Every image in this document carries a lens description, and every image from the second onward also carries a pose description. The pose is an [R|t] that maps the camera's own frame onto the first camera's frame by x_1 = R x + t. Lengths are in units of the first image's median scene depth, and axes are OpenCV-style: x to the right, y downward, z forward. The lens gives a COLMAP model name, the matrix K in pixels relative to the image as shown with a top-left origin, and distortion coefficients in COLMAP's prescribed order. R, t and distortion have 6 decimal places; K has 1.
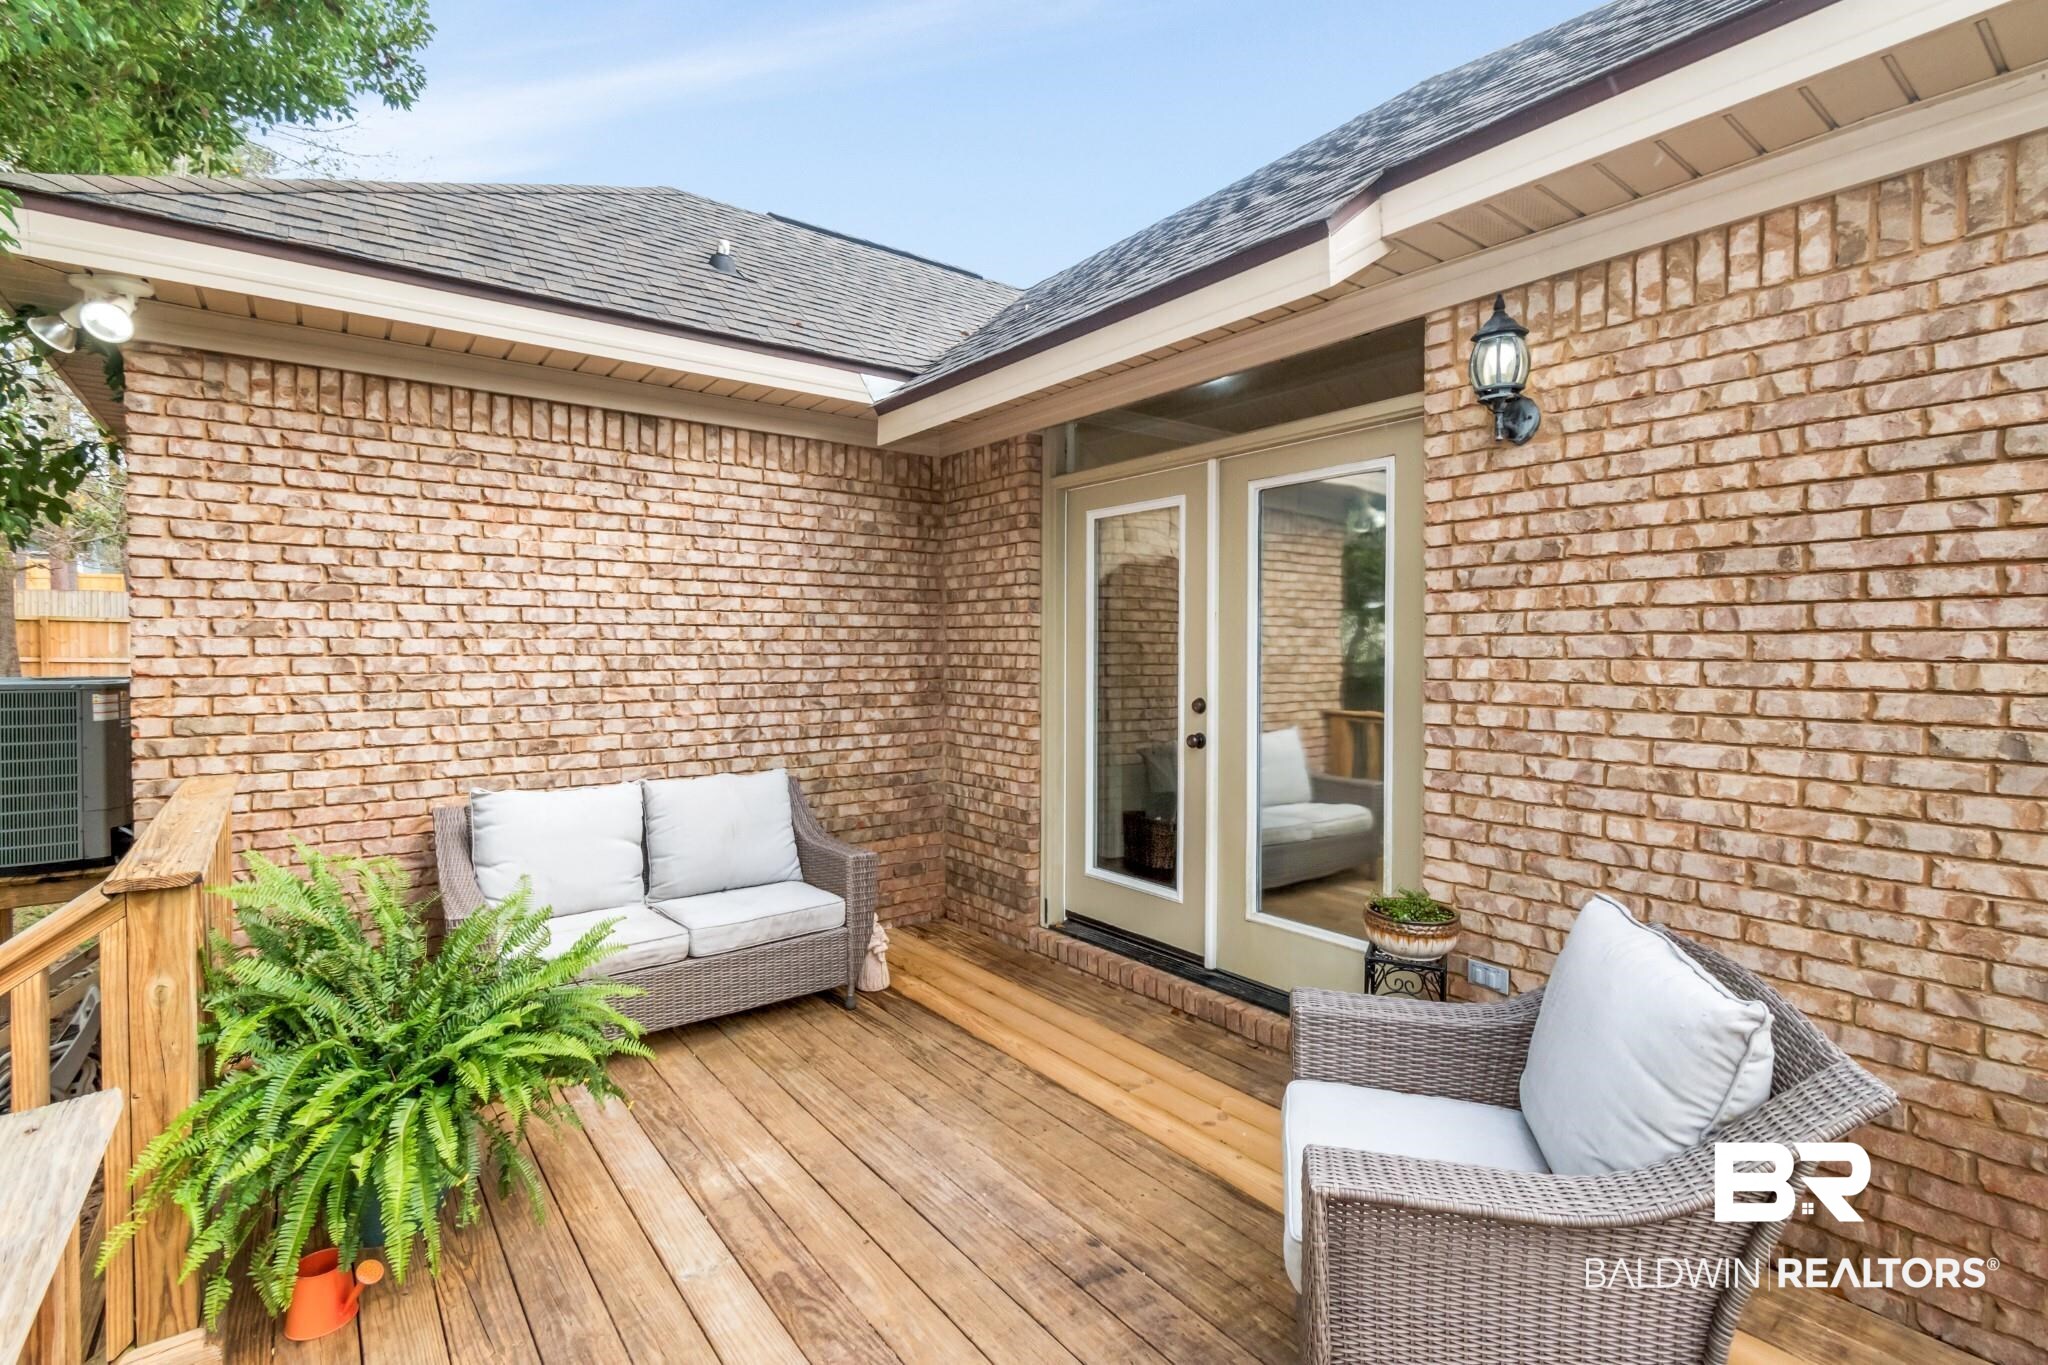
lens RADIAL K [[948.6, 0, 1031.6], [0, 948.6, 672.3], [0, 0, 1]] dist [0.009396, -0.003887]
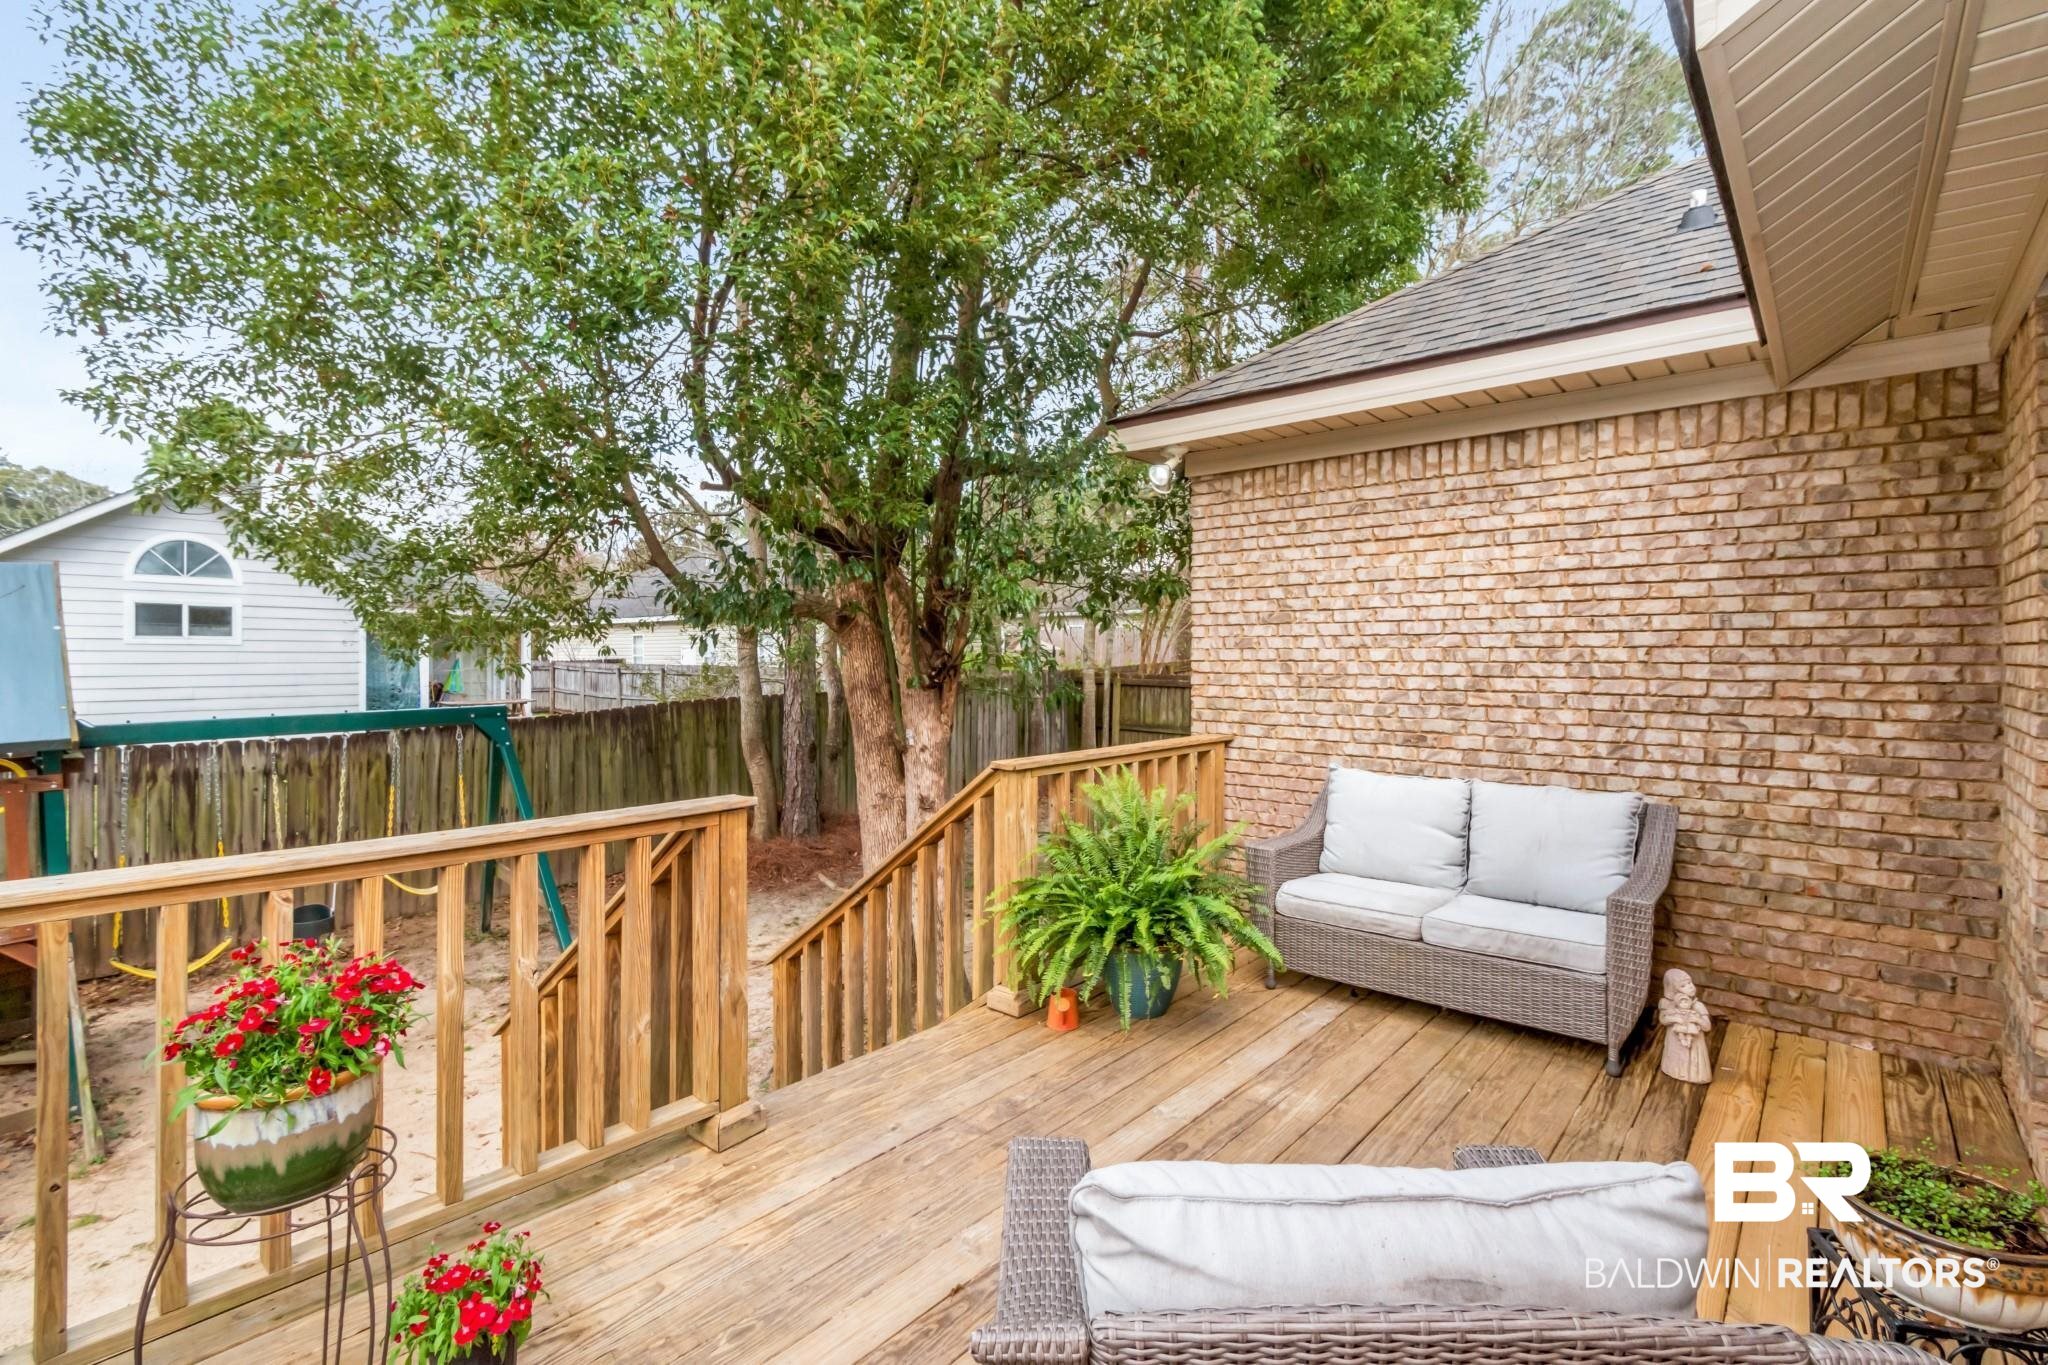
lens RADIAL K [[948.6, 0, 1028.8], [0, 948.6, 665.5], [0, 0, 1]] dist [0.009396, -0.003887]
pose [[0.192498, 0.012107, -0.981223, 0.505896], [-0.023371, 0.999697, 0.007750, -0.010415], [0.981019, 0.021440, 0.192723, 0.282127]]
